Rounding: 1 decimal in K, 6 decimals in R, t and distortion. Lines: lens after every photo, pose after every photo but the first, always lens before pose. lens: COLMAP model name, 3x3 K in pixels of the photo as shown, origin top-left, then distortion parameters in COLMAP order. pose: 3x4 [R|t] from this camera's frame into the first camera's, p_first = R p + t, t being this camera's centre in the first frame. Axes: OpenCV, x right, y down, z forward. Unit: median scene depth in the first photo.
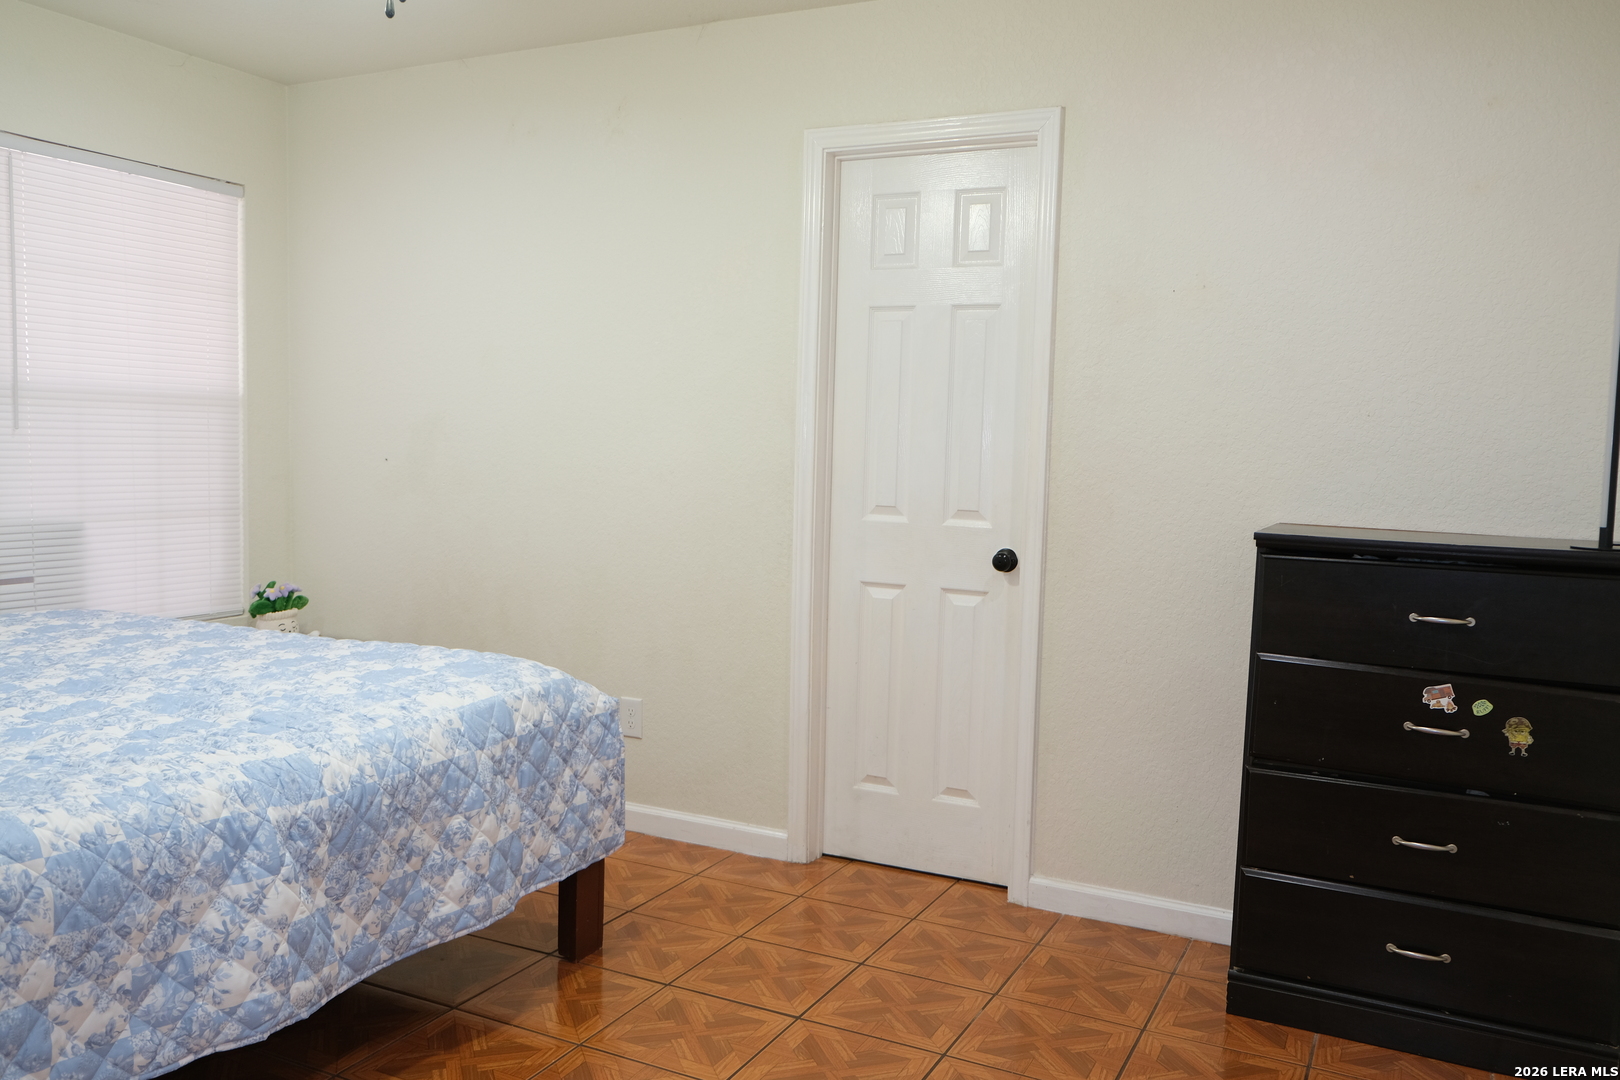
lens RADIAL K [[1303.5, 0, 802.5], [0, 1303.5, 553.2], [0, 0, 1]] dist [-0.009582, 0.047880]
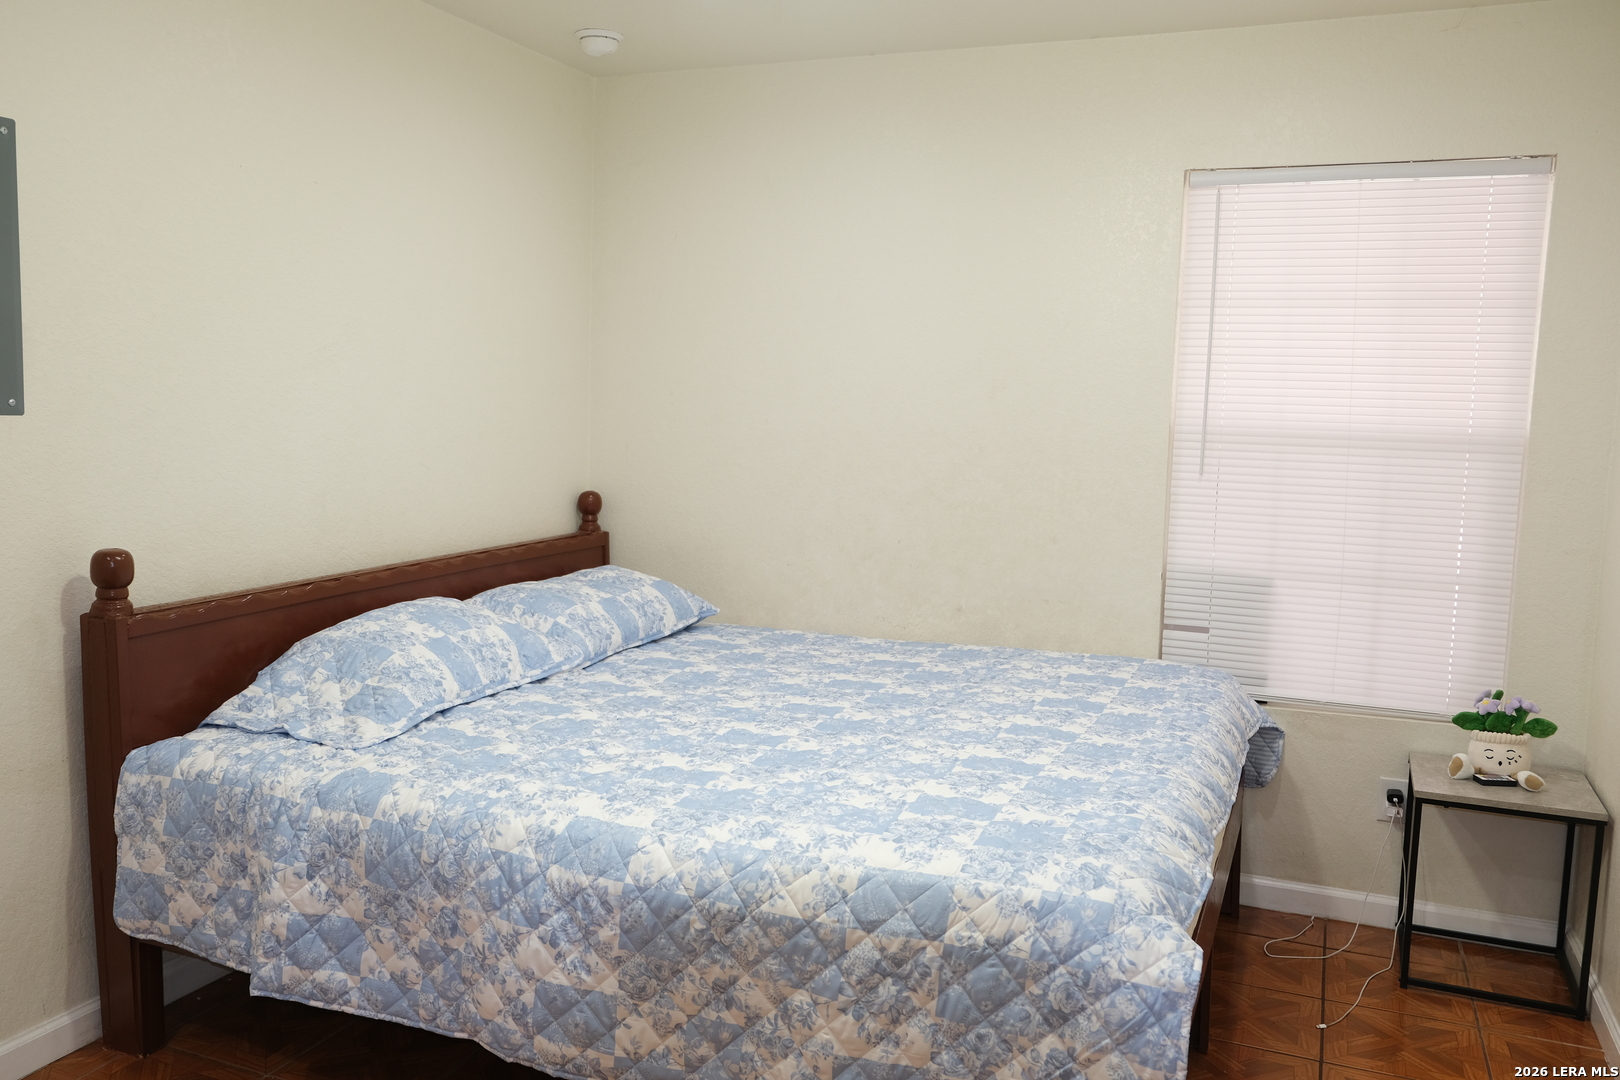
lens RADIAL K [[1281.2, 0, 803.5], [0, 1281.2, 542.7], [0, 0, 1]] dist [-0.024426, 0.048485]
pose [[0.074871, 0.091387, -0.992997, 0.414048], [-0.114862, 0.989954, 0.082446, -0.113328], [0.990556, 0.107885, 0.084616, 0.802061]]
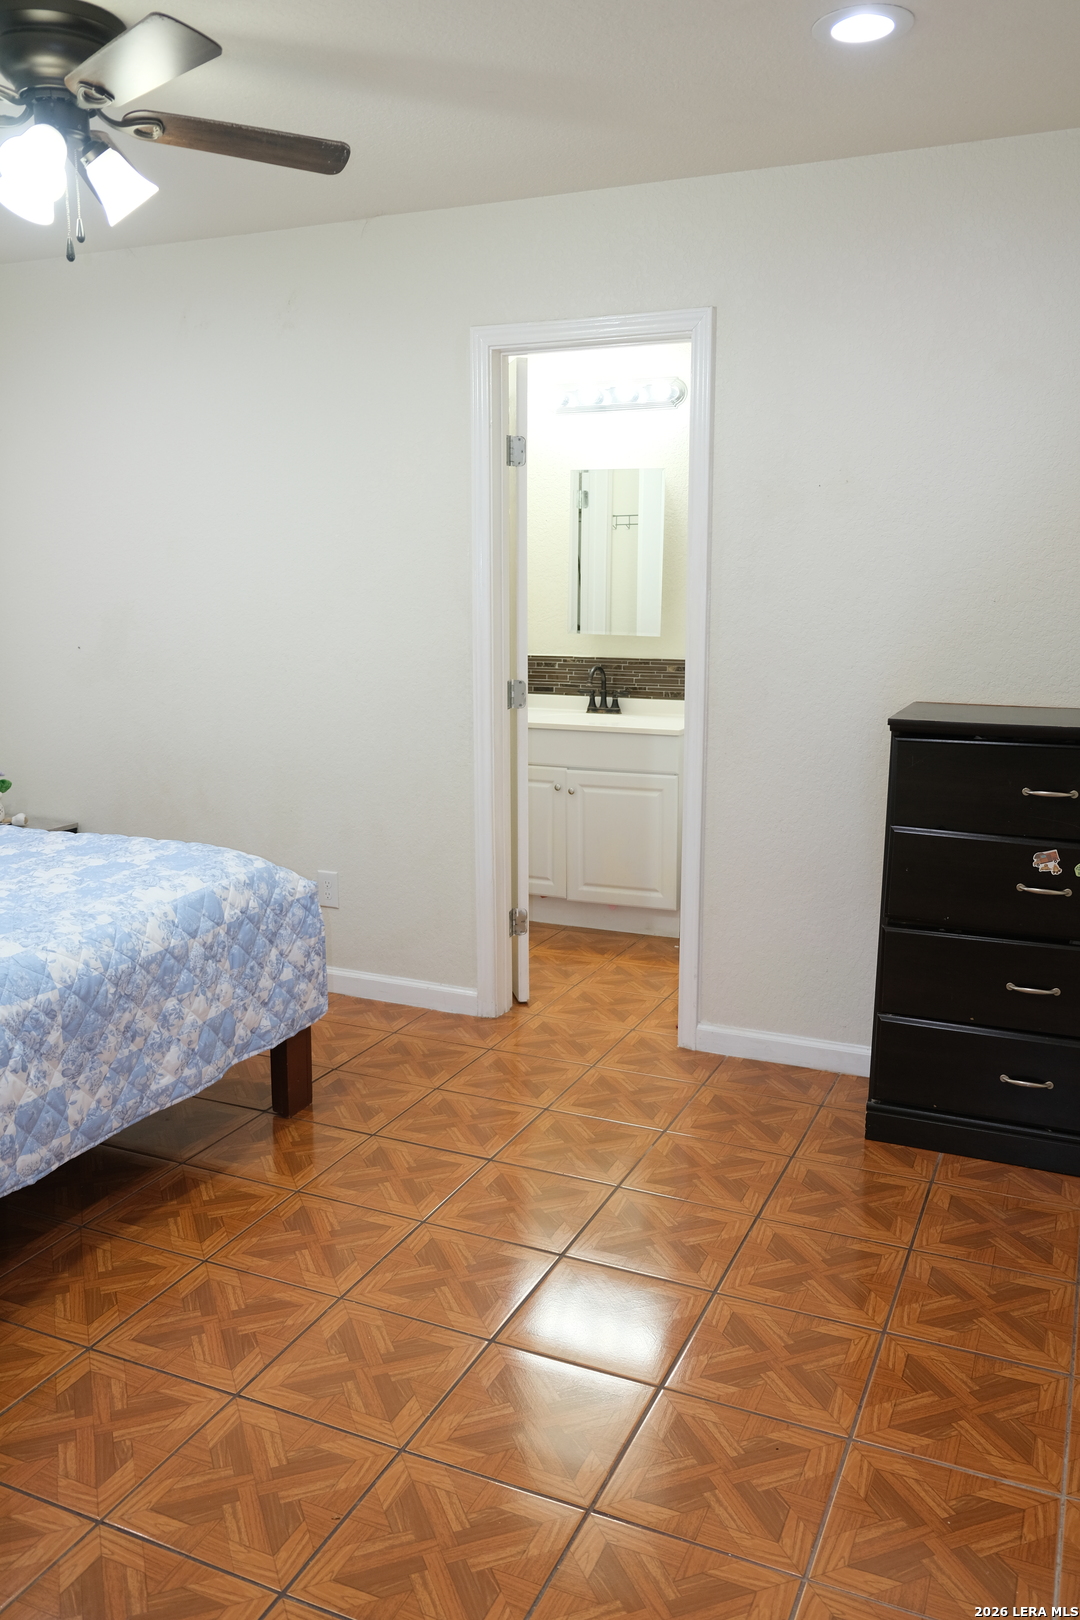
lens RADIAL K [[1281.2, 0, 546.4], [0, 1281.2, 821.3], [0, 0, 1]] dist [-0.024426, 0.048485]
pose [[0.998627, -0.031205, 0.042078, 0.007714], [0.026992, 0.994897, 0.097219, -0.040705], [-0.044897, -0.095950, 0.994373, -0.074806]]
